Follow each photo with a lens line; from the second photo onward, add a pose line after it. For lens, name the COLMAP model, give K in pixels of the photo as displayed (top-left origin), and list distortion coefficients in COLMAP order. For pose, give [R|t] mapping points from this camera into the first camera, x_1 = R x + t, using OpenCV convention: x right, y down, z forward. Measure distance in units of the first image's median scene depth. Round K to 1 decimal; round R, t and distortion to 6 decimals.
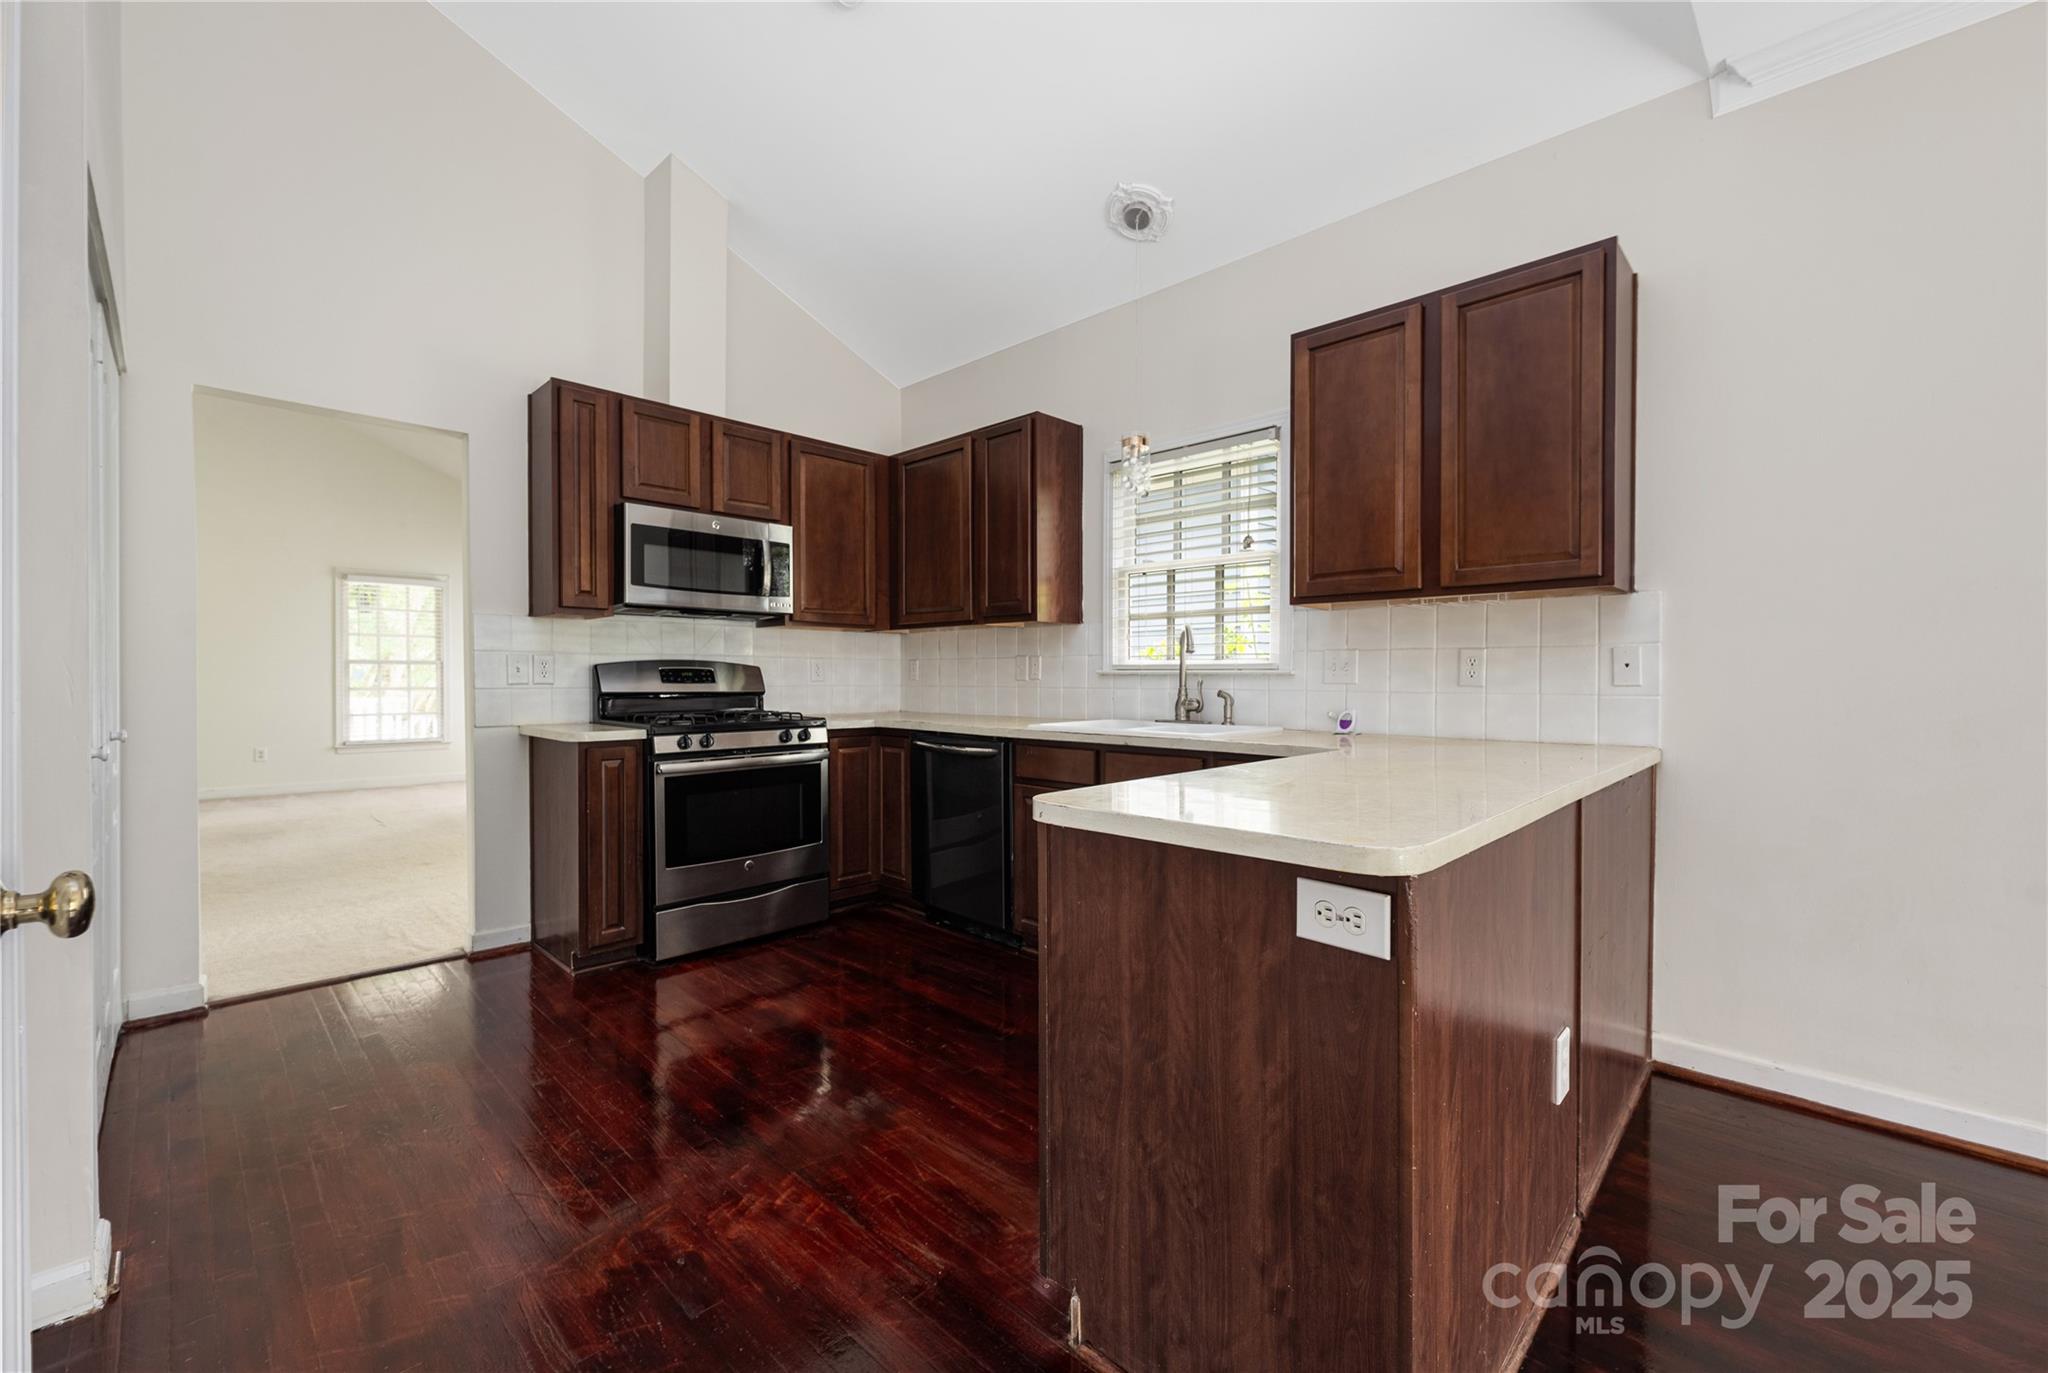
lens RADIAL K [[839.8, 0, 1071.3], [0, 839.8, 684.6], [0, 0, 1]] dist [-0.000074, 0.000026]
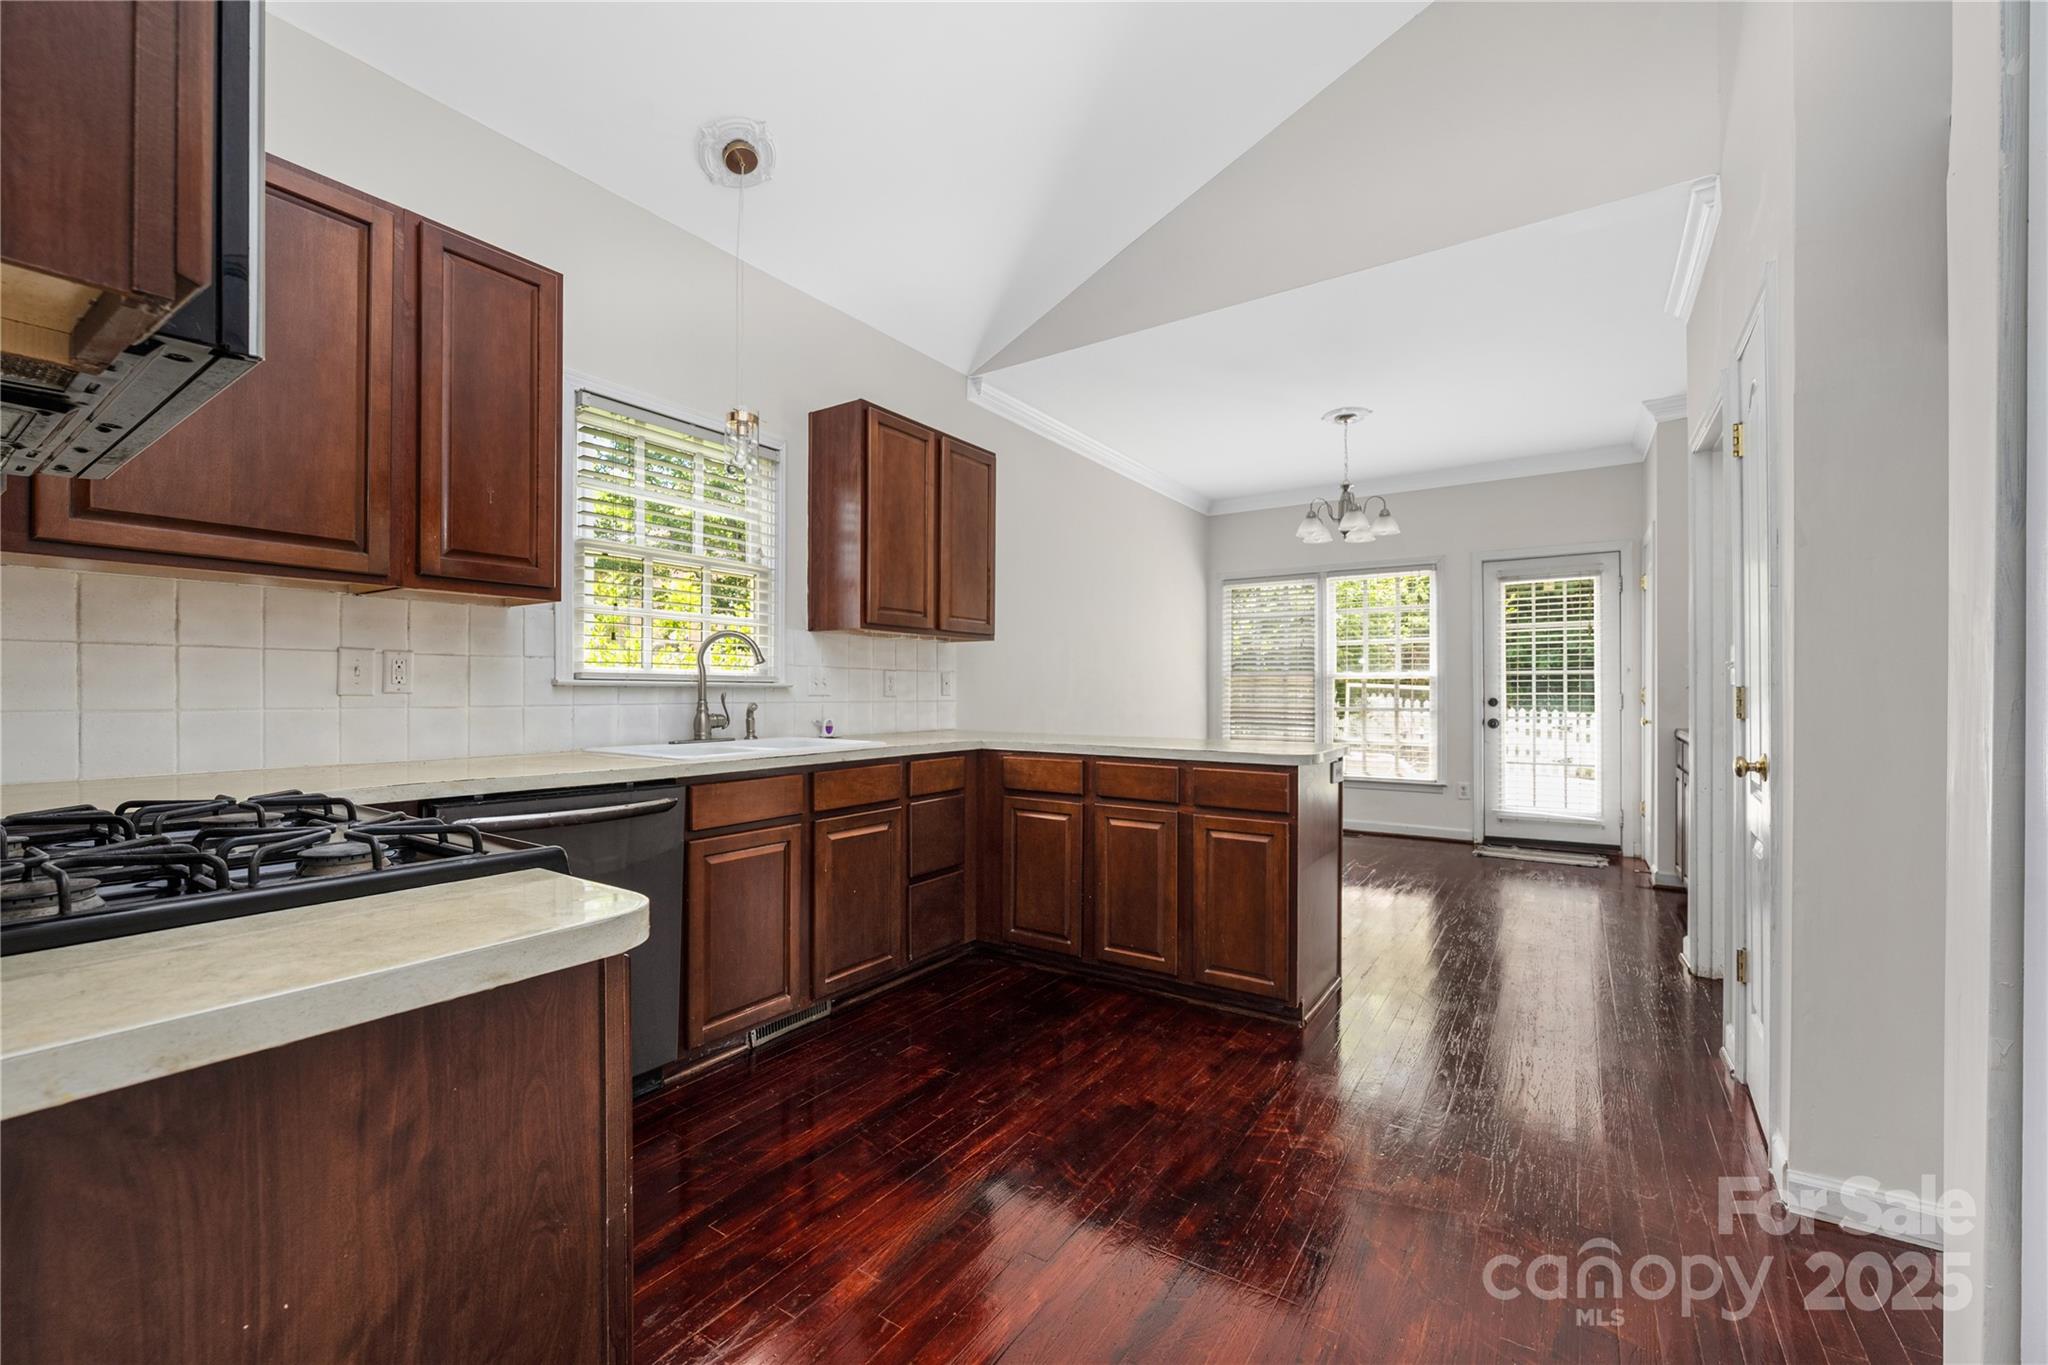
lens RADIAL K [[820.0, 0, 1016.8], [0, 820.0, 676.1], [0, 0, 1]] dist [-0.007916, 0.000218]
pose [[-0.140572, 0.014040, 0.989971, -0.804267], [0.000634, 0.999901, -0.014090, -0.011258], [-0.990070, -0.001353, -0.140567, 0.846707]]
